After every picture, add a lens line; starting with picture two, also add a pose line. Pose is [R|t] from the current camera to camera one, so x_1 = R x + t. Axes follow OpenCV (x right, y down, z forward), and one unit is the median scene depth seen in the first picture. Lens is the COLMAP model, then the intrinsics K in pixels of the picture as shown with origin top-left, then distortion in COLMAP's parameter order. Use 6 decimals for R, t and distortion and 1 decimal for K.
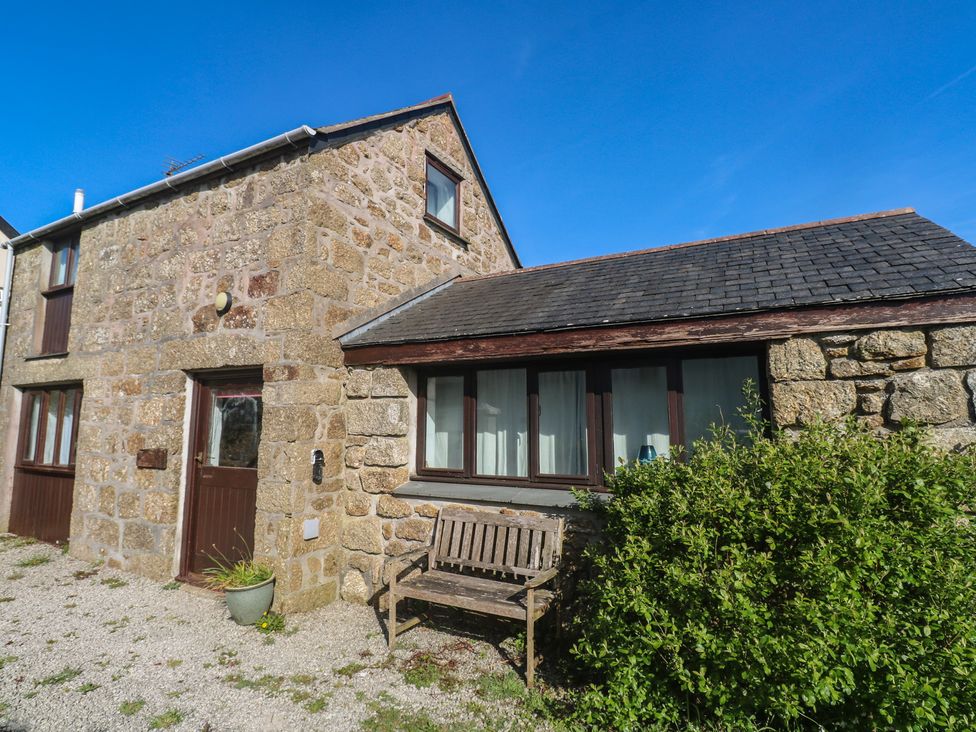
lens RADIAL K [[526.9, 0, 496.0], [0, 526.9, 356.9], [0, 0, 1]] dist [-0.003891, -0.002315]
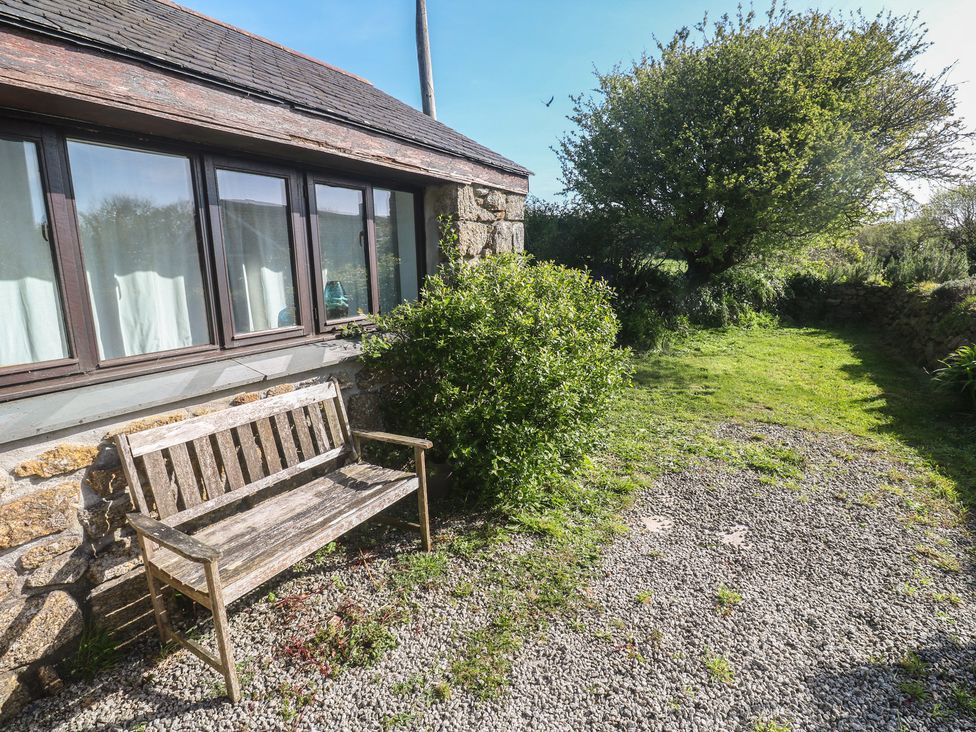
lens RADIAL K [[526.9, 0, 496.0], [0, 526.9, 356.9], [0, 0, 1]] dist [-0.003891, -0.002315]
pose [[-0.006024, -0.176273, 0.984323, -0.607375], [-0.103572, 0.979157, 0.174714, 0.113676], [-0.994604, -0.100896, -0.024155, 0.760780]]
